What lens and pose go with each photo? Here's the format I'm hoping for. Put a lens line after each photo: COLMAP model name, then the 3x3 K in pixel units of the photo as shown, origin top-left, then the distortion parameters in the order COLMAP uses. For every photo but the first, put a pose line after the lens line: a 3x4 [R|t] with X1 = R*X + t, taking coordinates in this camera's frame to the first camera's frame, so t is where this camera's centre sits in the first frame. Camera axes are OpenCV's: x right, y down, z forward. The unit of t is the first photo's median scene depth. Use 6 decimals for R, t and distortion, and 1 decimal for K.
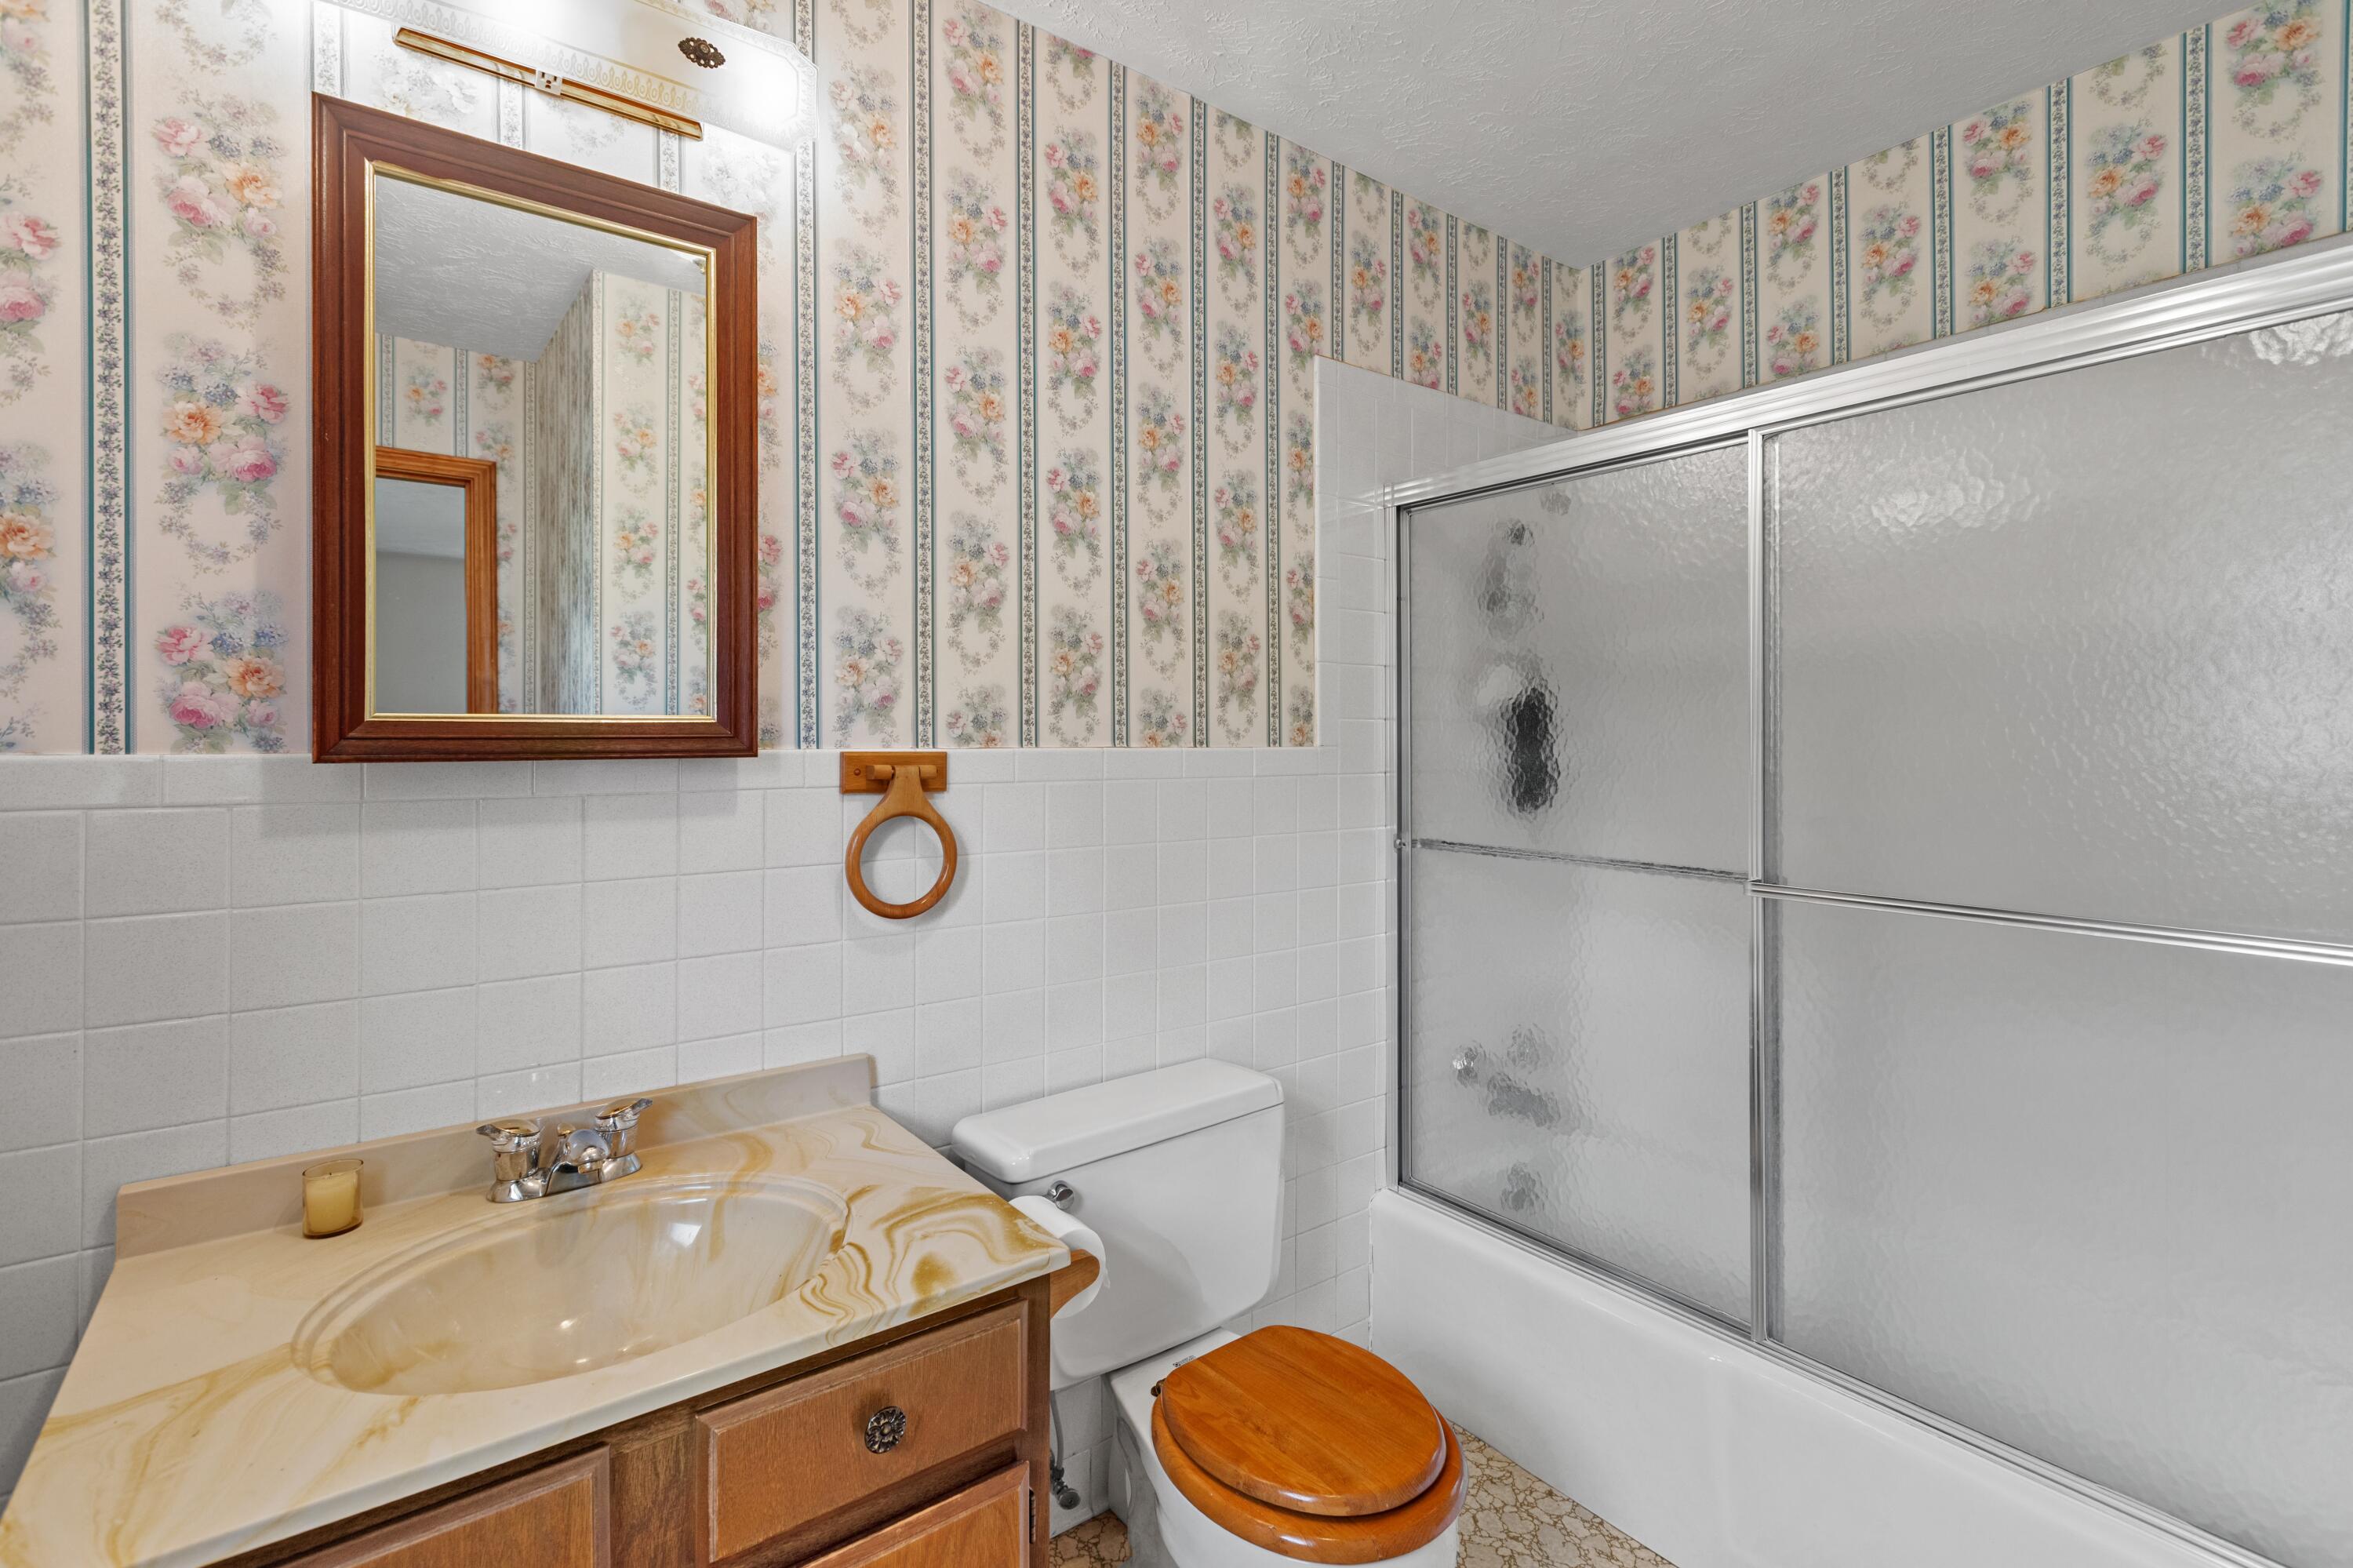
lens RADIAL K [[1079.1, 0, 1177.0], [0, 1079.1, 761.6], [0, 0, 1]] dist [0.003374, 0.000143]
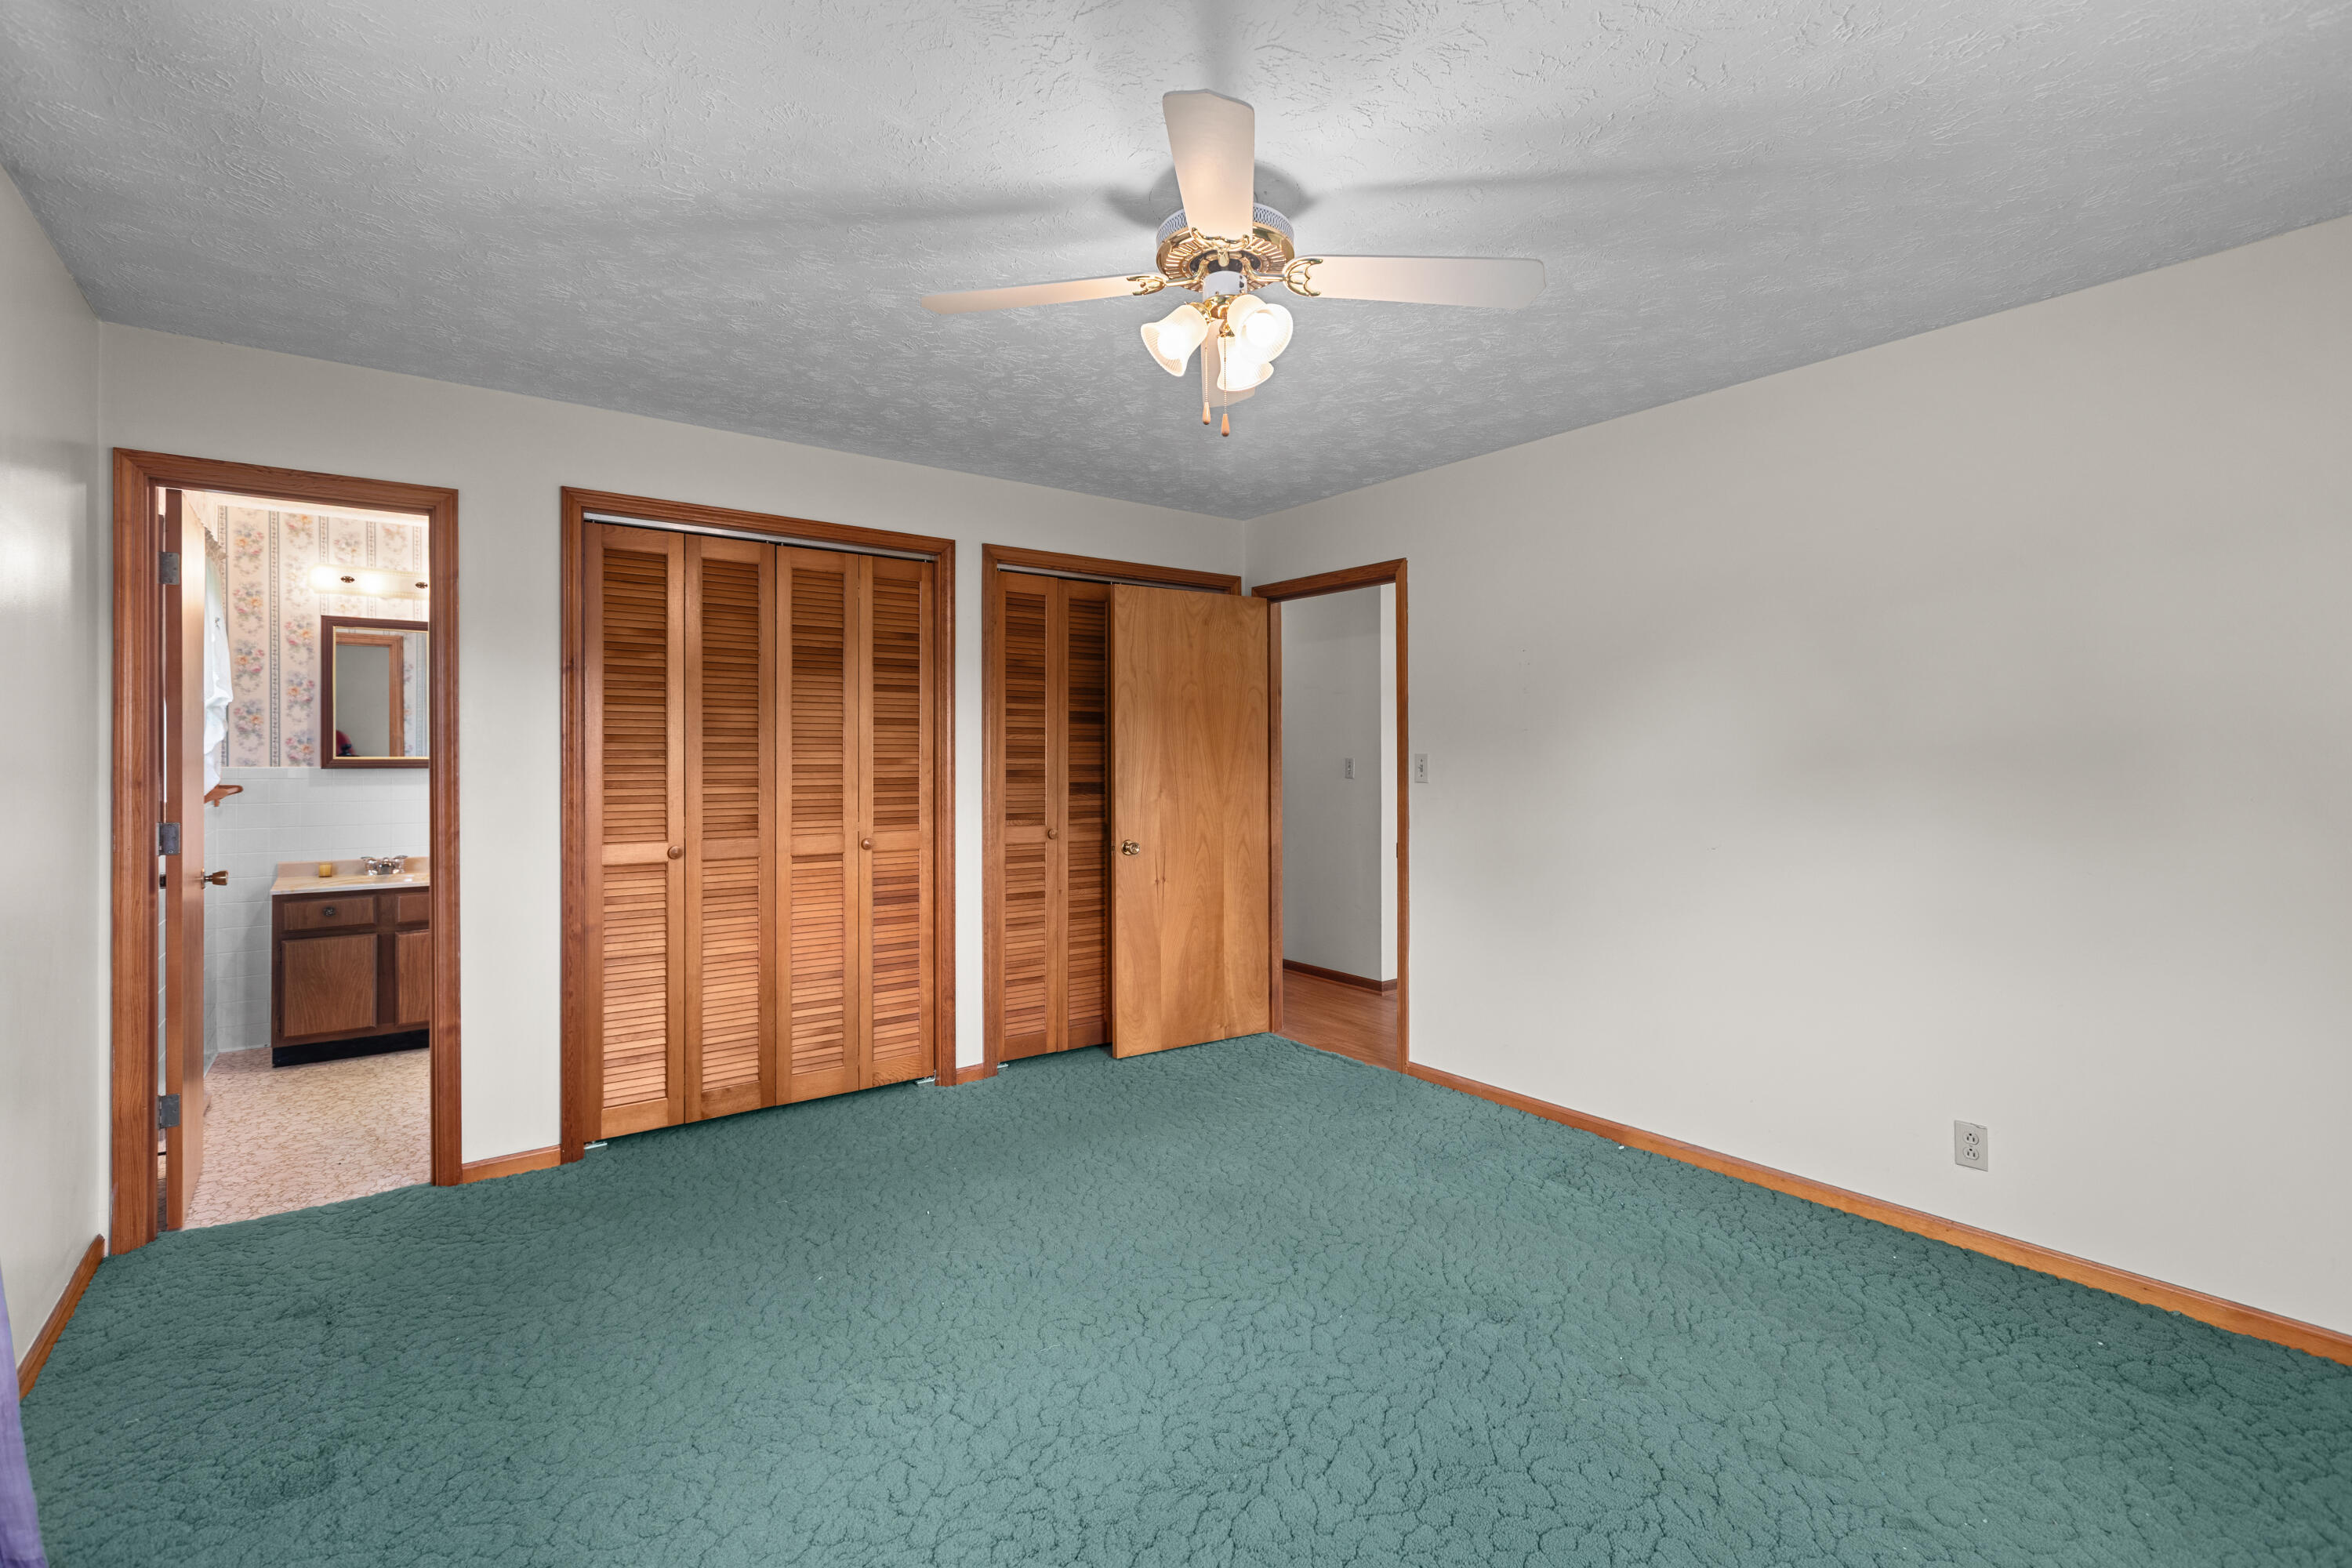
lens RADIAL K [[1078.6, 0, 1176.1], [0, 1078.6, 778.5], [0, 0, 1]] dist [0.003374, 0.000143]
pose [[0.999937, -0.001003, -0.011159, 2.668586], [0.001027, 0.999997, 0.002110, 0.034529], [0.011156, -0.002121, 0.999936, -3.282349]]
